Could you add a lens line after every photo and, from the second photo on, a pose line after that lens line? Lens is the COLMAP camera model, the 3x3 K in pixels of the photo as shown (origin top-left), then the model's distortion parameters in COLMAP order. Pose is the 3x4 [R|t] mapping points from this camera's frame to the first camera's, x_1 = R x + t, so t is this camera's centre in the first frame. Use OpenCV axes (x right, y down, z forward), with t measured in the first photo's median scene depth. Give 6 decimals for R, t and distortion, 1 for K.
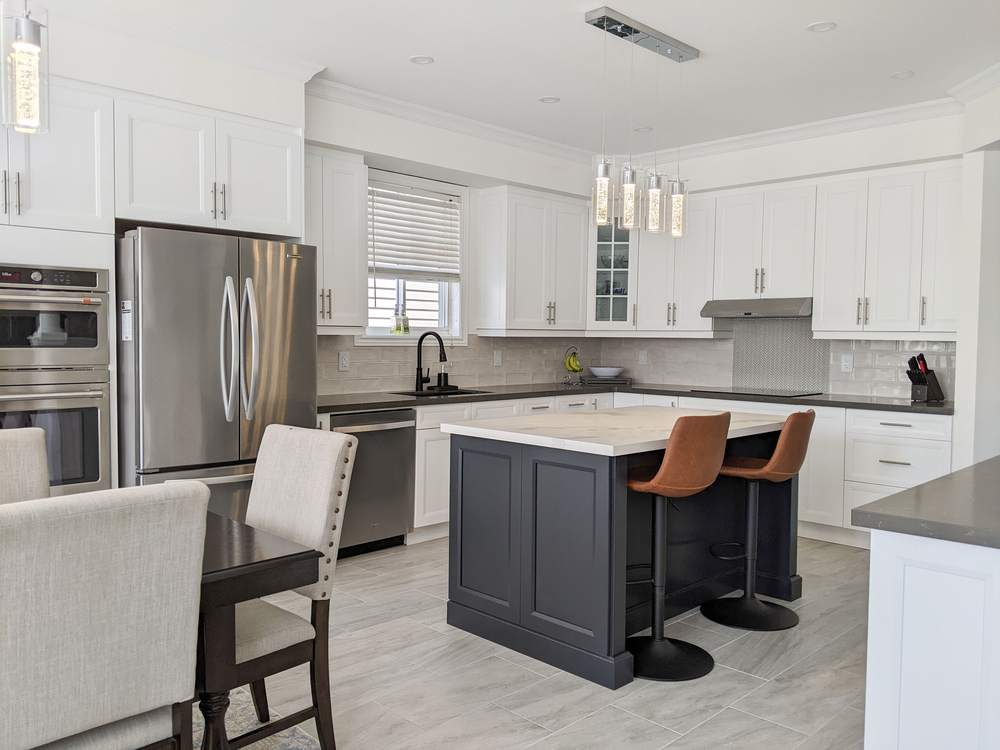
lens RADIAL K [[803.3, 0, 515.9], [0, 803.3, 376.6], [0, 0, 1]] dist [0.095358, -0.176448]
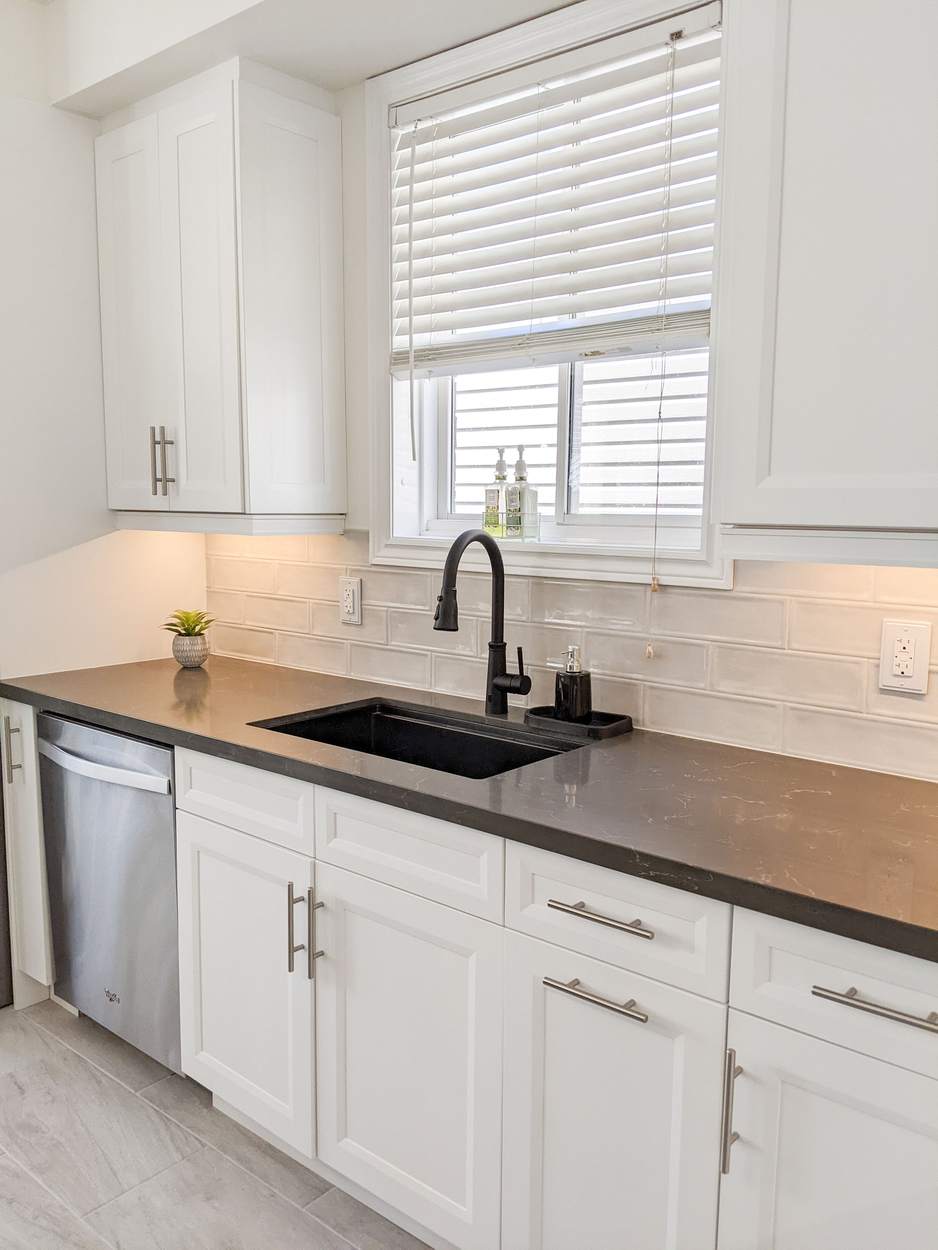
lens RADIAL K [[1004.1, 0, 425.6], [0, 1004.1, 625.1], [0, 0, 1]] dist [0.095358, -0.176448]
pose [[0.051290, 0.104512, -0.993200, 0.306086], [-0.067086, 0.992623, 0.100987, -0.062210], [0.996428, 0.061450, 0.057923, 1.042175]]
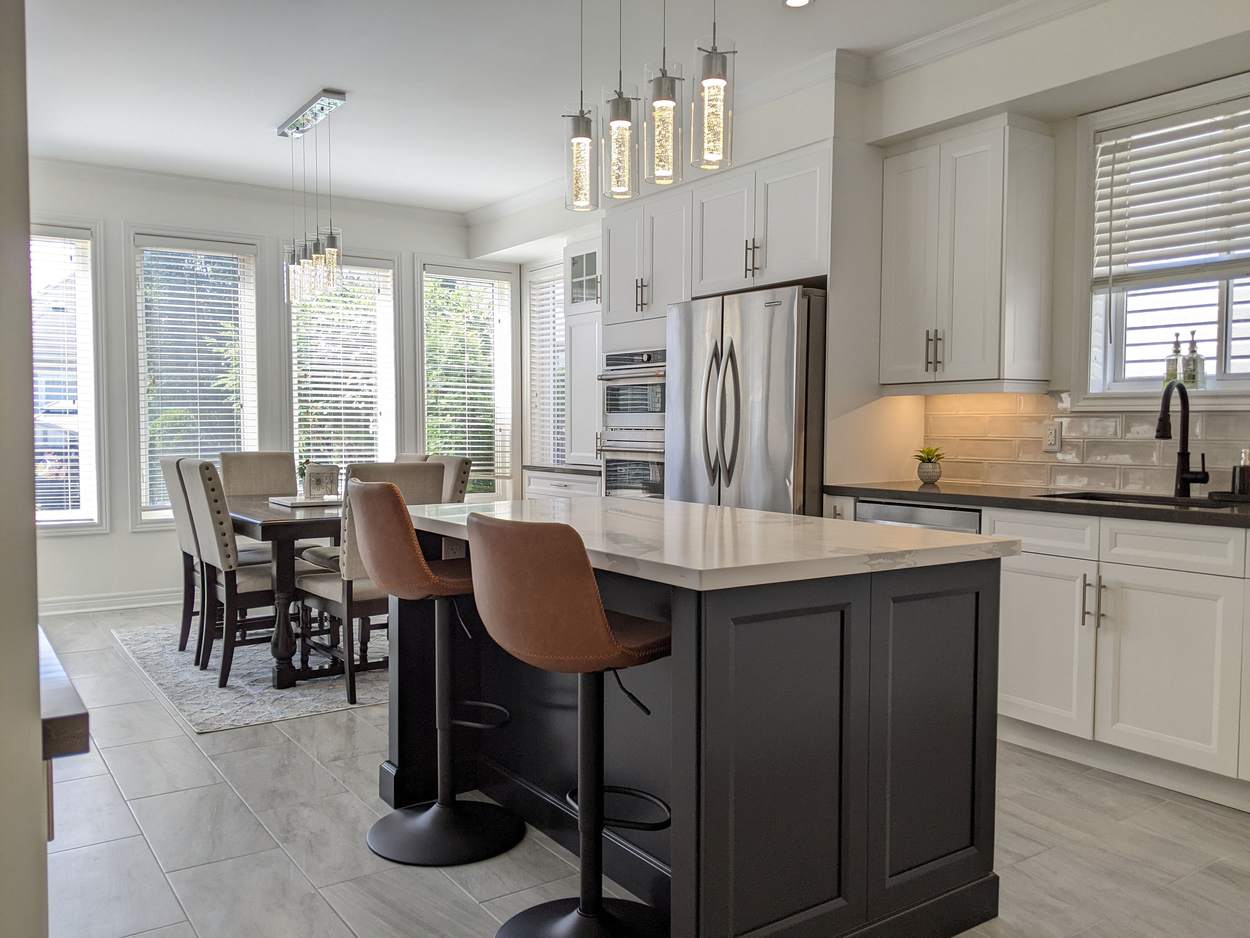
lens RADIAL K [[985.9, 0, 602.7], [0, 985.9, 479.8], [0, 0, 1]] dist [0.017926, -0.000617]
pose [[-0.198387, 0.041966, -0.979225, 0.636641], [-0.056243, 0.996949, 0.054121, -0.007333], [0.978509, 0.065811, -0.195421, 0.836454]]
